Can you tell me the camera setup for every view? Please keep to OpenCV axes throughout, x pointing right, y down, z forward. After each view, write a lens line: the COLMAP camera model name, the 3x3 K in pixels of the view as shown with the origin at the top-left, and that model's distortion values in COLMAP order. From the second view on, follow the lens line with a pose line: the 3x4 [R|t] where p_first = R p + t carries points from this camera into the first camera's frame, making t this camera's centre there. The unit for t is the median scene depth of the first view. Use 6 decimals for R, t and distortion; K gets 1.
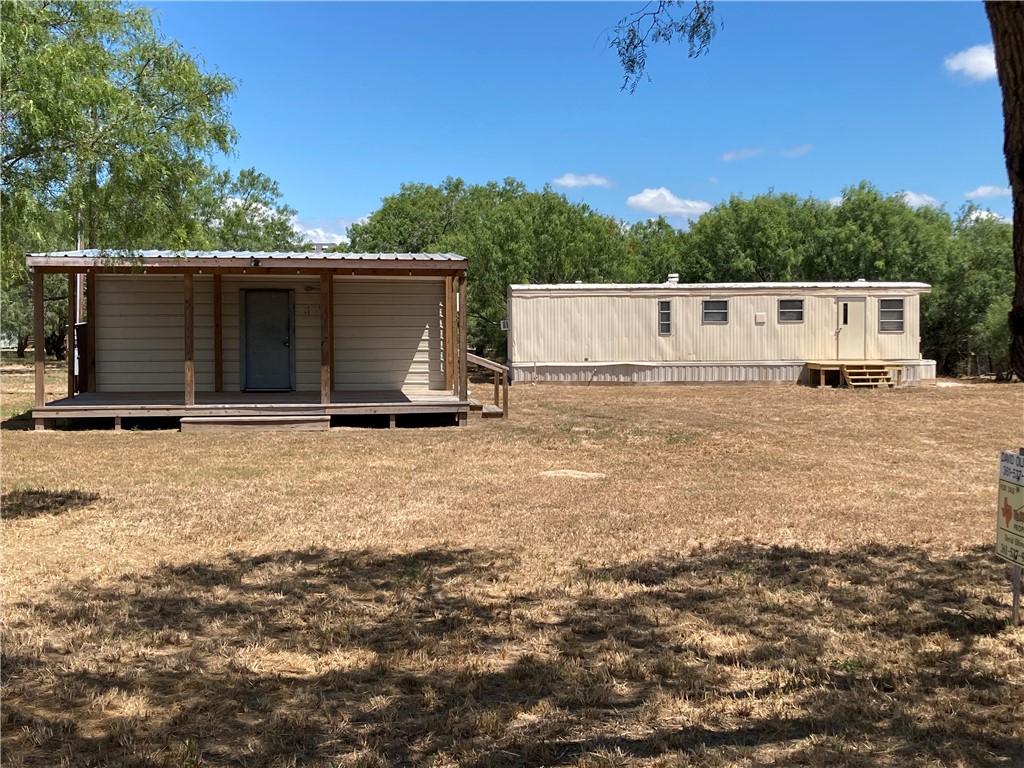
lens RADIAL K [[1297.5, 0, 507.1], [0, 1297.5, 386.0], [0, 0, 1]] dist [0.053175, 0.000000]
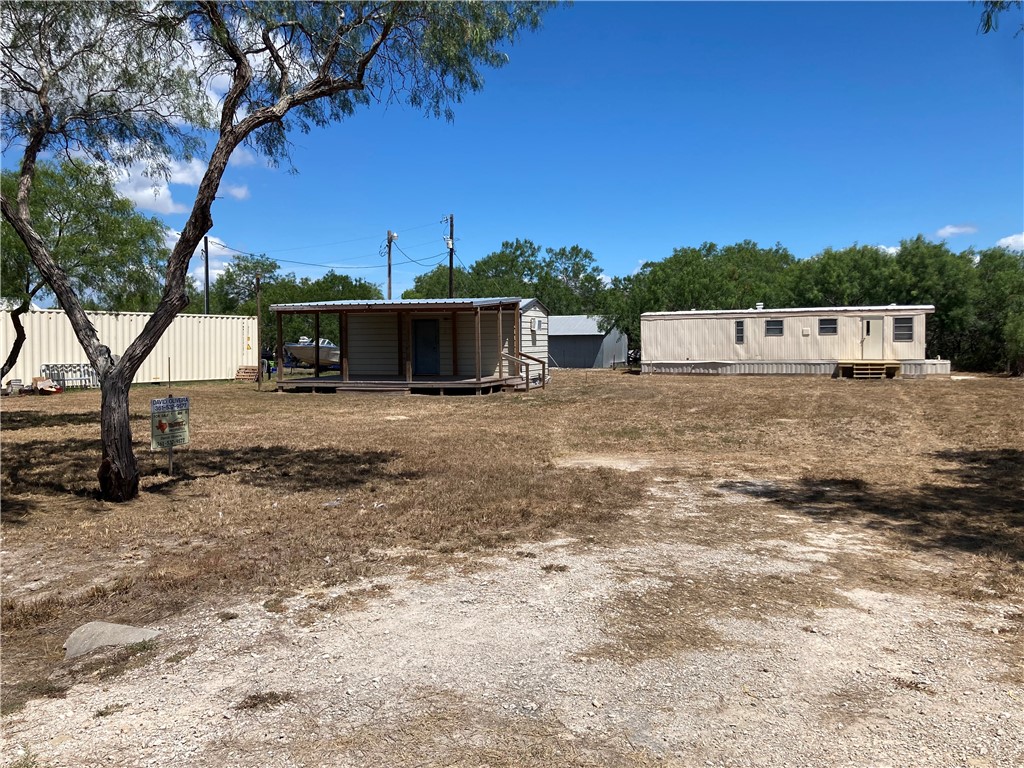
lens RADIAL K [[826.7, 0, 521.9], [0, 826.7, 402.9], [0, 0, 1]] dist [0.039046, -0.033369]
pose [[0.913967, 0.024980, -0.405018, 0.285789], [-0.012043, 0.999334, 0.034460, 0.000813], [0.405609, -0.026618, 0.913659, -0.010324]]
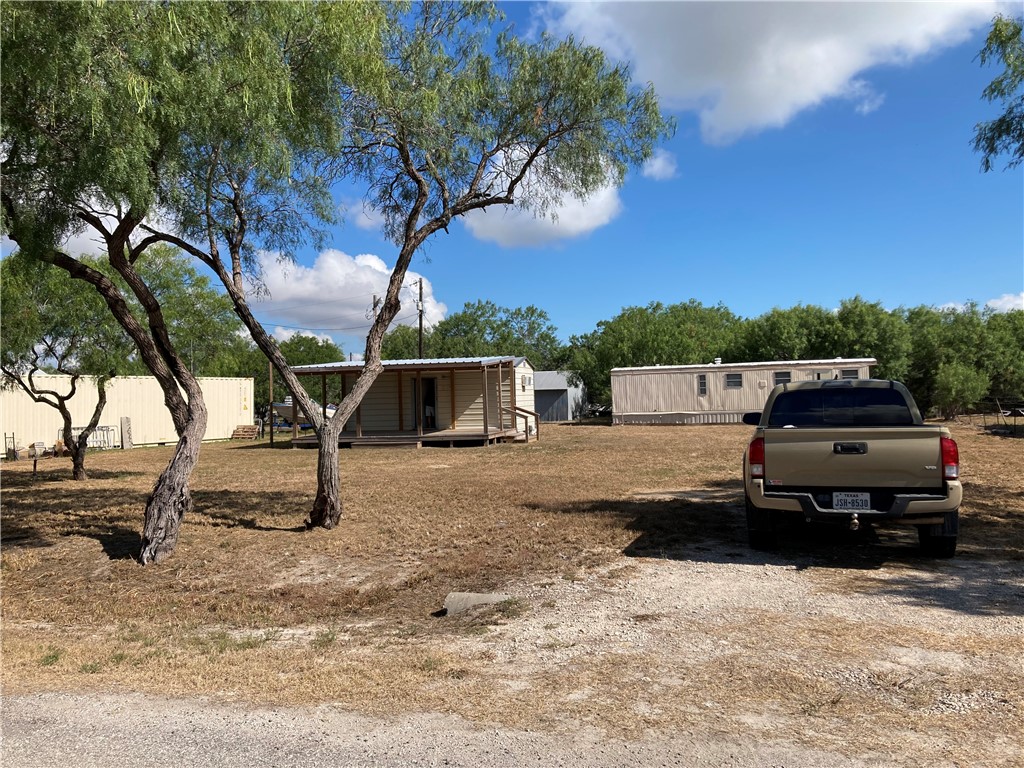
lens RADIAL K [[826.7, 0, 509.5], [0, 826.7, 392.4], [0, 0, 1]] dist [0.039046, -0.033369]
pose [[0.940159, -0.023131, -0.339950, 0.249998], [0.008036, 0.998921, -0.045745, 0.003903], [0.340641, 0.040276, 0.939330, -0.090921]]
